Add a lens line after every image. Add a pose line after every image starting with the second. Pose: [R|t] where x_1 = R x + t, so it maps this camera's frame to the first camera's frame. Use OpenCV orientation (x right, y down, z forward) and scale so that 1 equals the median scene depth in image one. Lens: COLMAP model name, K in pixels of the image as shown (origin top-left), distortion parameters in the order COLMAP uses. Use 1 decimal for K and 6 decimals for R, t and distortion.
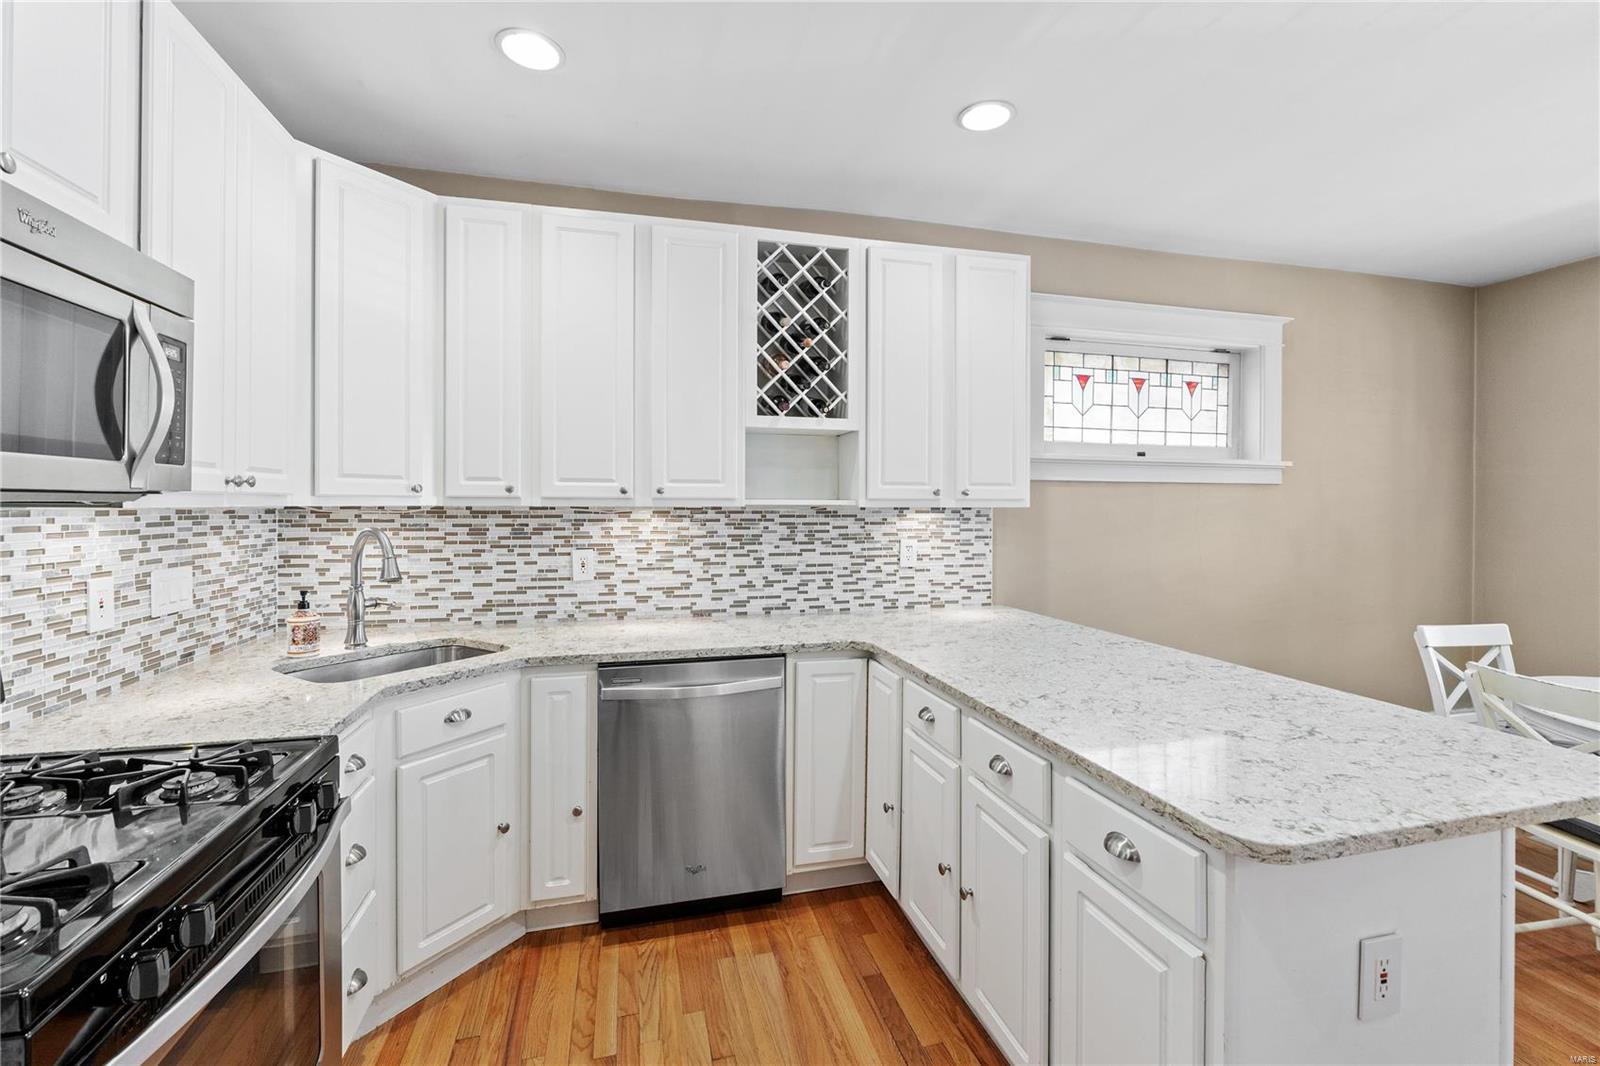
lens RADIAL K [[677.8, 0, 801.0], [0, 677.8, 509.1], [0, 0, 1]] dist [-0.007023, 0.000006]
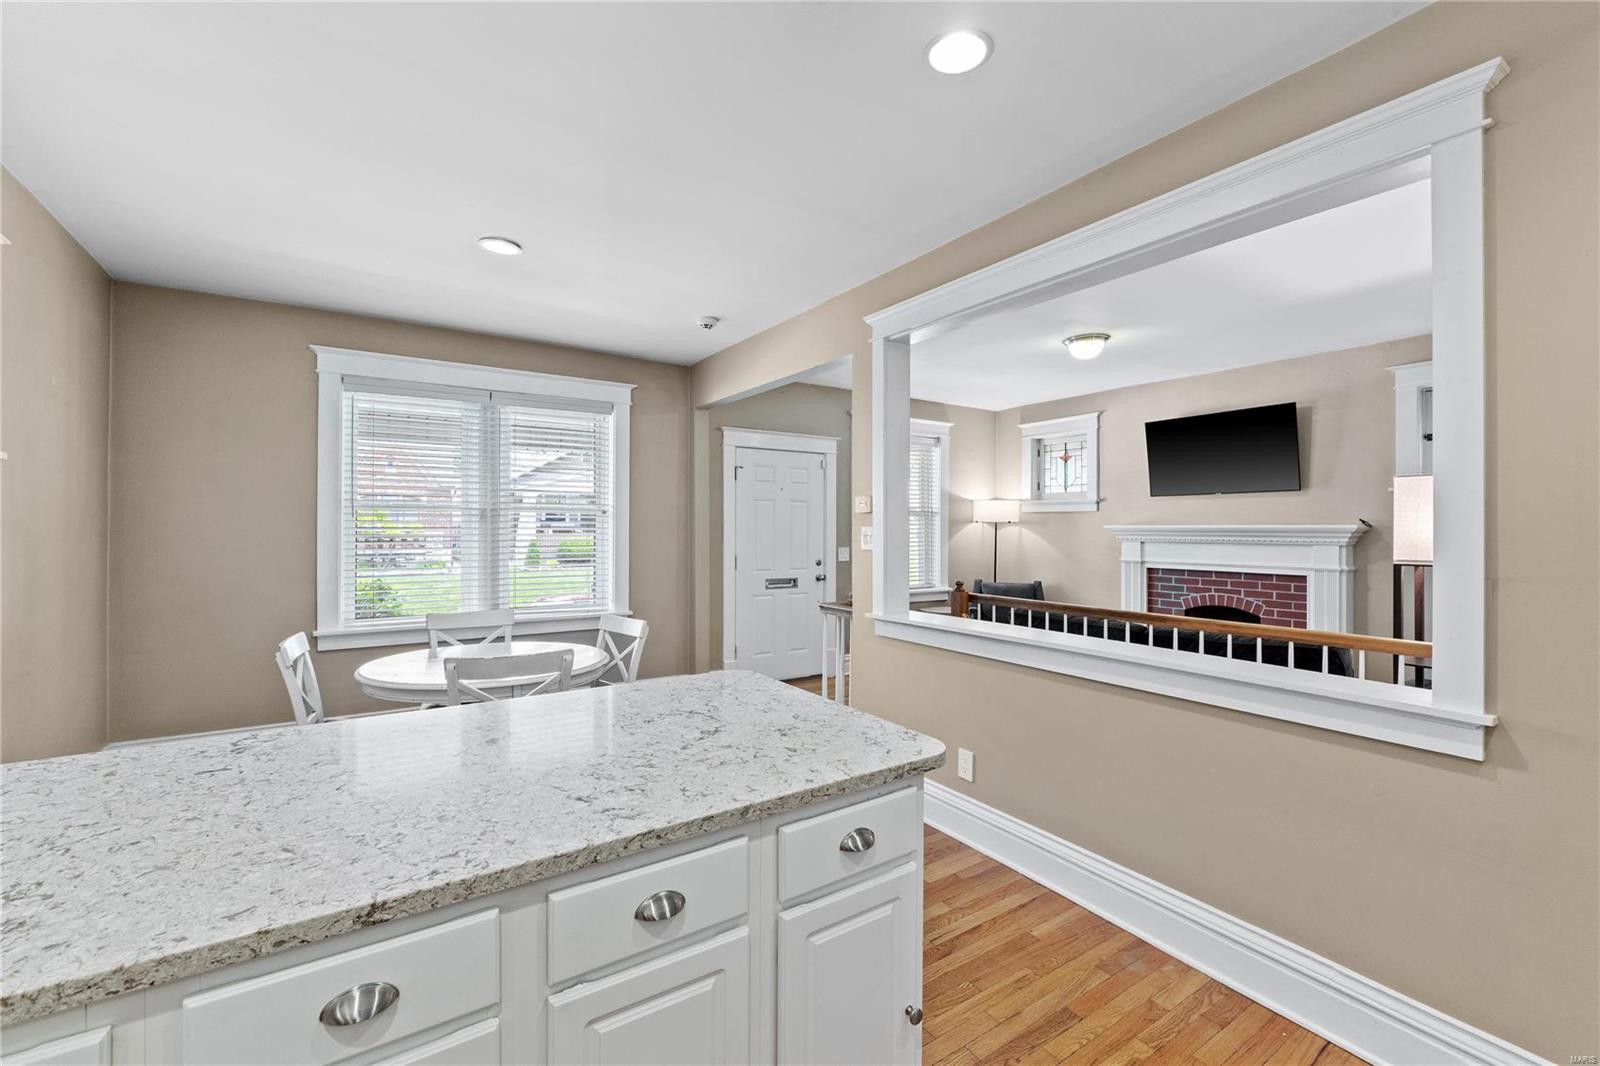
lens RADIAL K [[677.8, 0, 797.3], [0, 677.8, 529.6], [0, 0, 1]] dist [-0.007023, 0.000006]
pose [[-0.329993, -0.006848, 0.943958, -0.216070], [-0.003002, 0.999976, 0.006205, 0.001285], [-0.943978, -0.000786, -0.330006, 0.626603]]
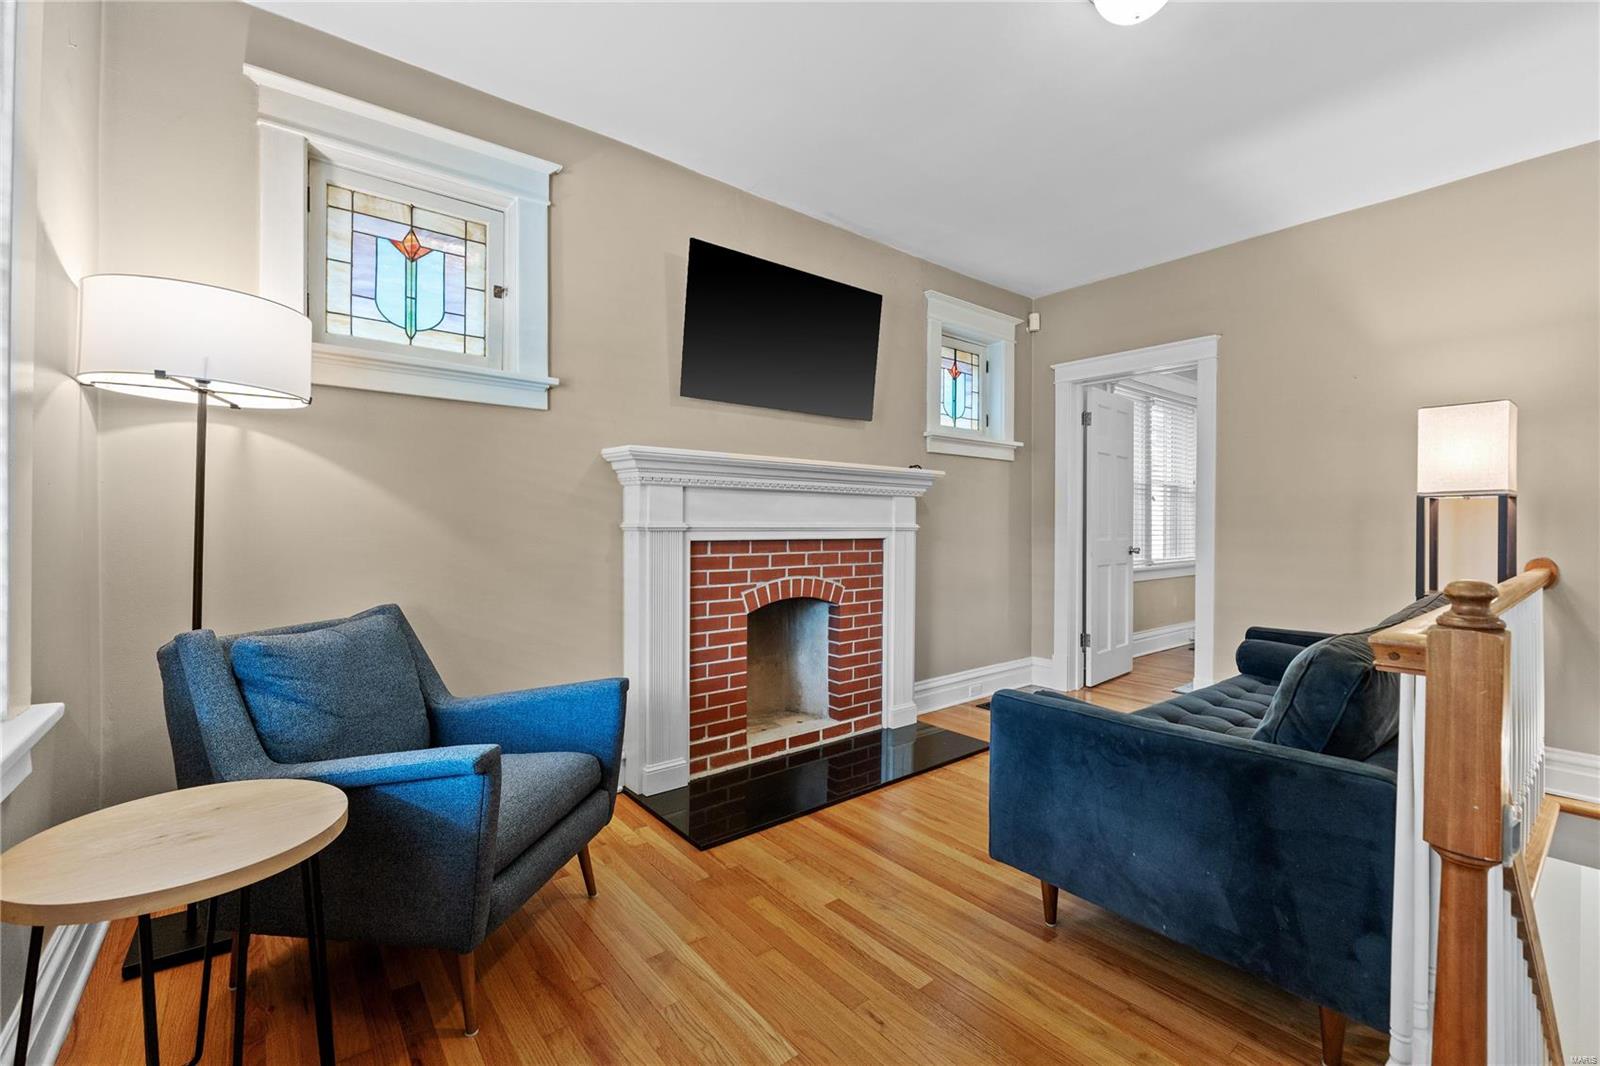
lens RADIAL K [[677.8, 0, 807.8], [0, 677.8, 526.9], [0, 0, 1]] dist [-0.007023, 0.000006]
pose [[-0.907091, -0.004666, -0.420908, 1.720905], [-0.004333, 0.999989, -0.001749, 0.112420], [0.420912, 0.000237, -0.907102, -0.117113]]
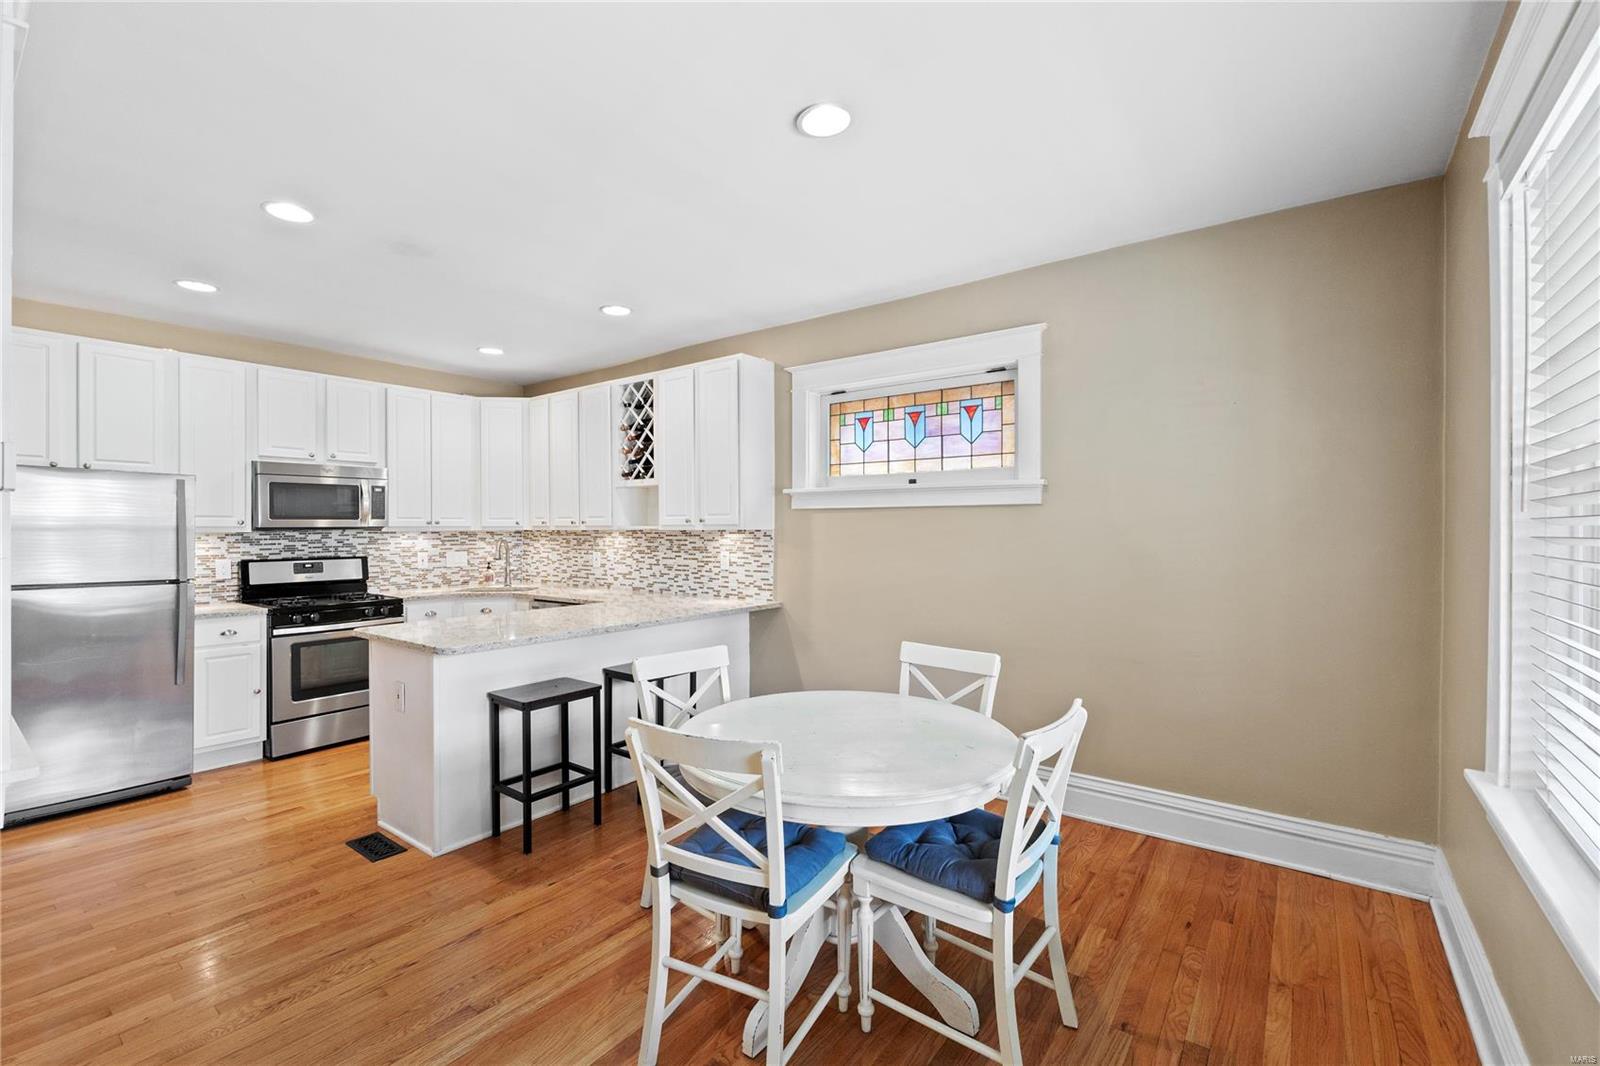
lens RADIAL K [[677.8, 0, 789.9], [0, 677.8, 532.7], [0, 0, 1]] dist [-0.007023, 0.000006]
pose [[0.626795, 0.000142, -0.779184, 1.625504], [0.000746, 0.999999, 0.000782, 0.002893], [0.779184, -0.001072, 0.626794, 0.198814]]
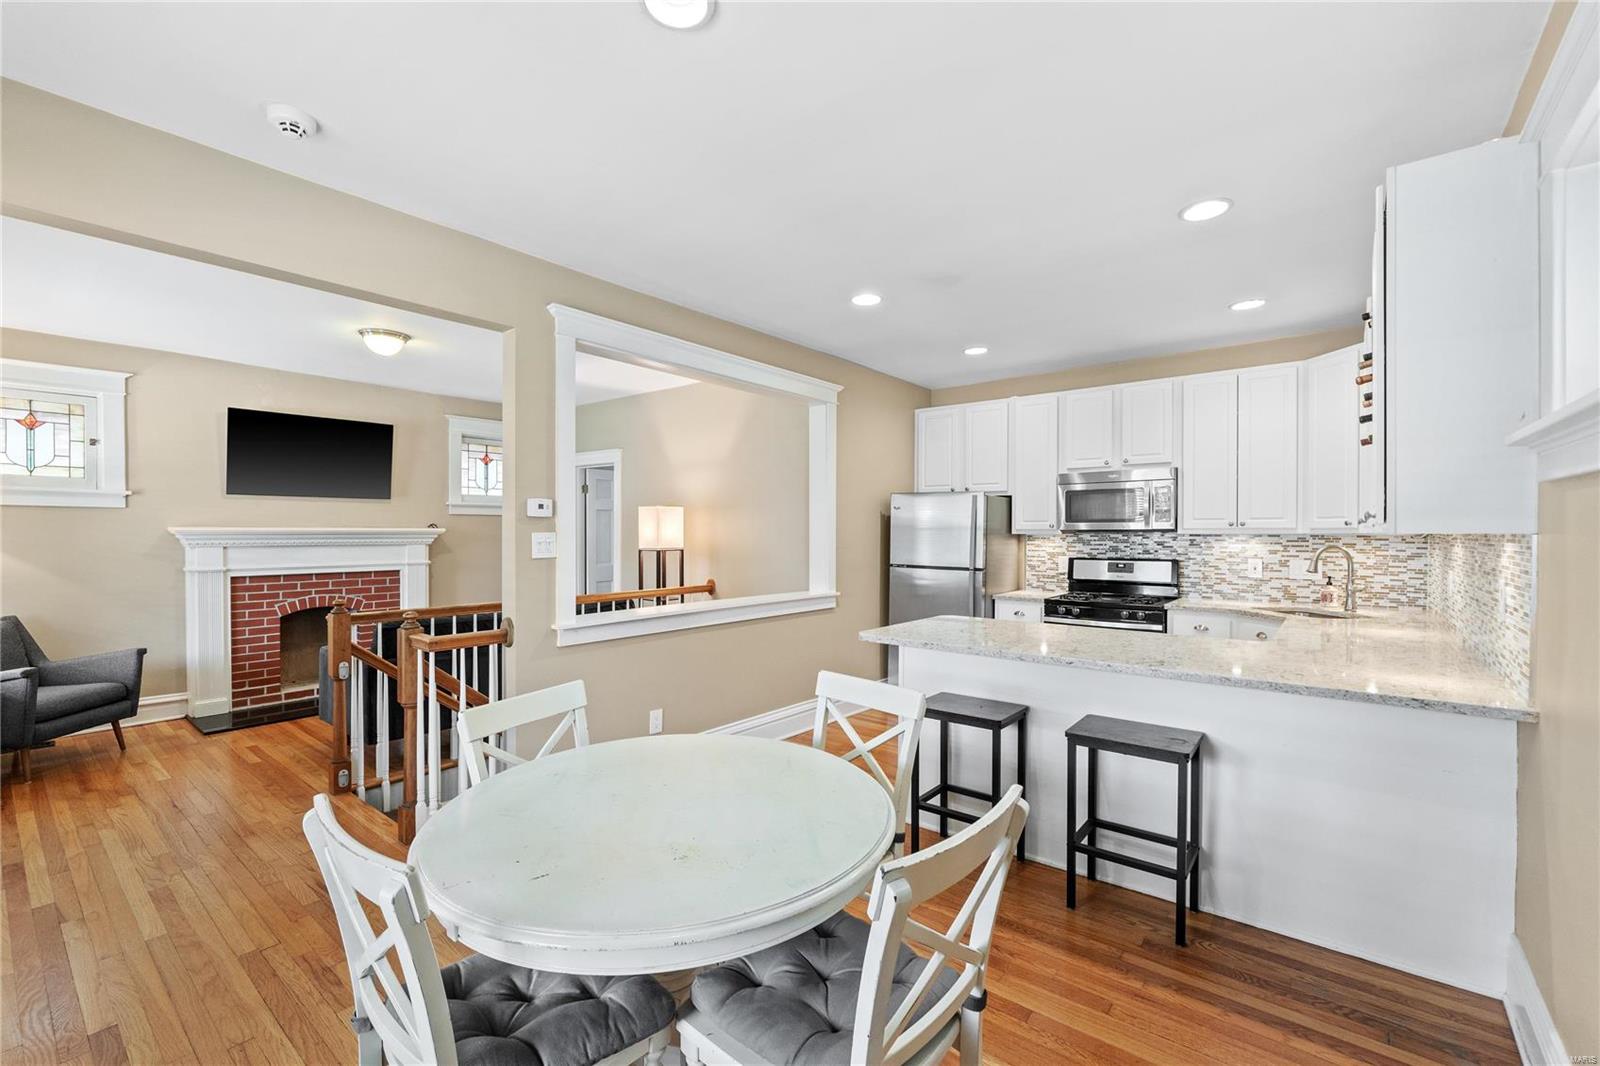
lens RADIAL K [[677.8, 0, 803.4], [0, 677.8, 535.5], [0, 0, 1]] dist [-0.007023, 0.000006]
pose [[-0.795450, -0.000887, -0.606018, 1.319709], [-0.005986, 0.999962, 0.006394, -0.001592], [0.605989, 0.008714, -0.795425, 1.280368]]
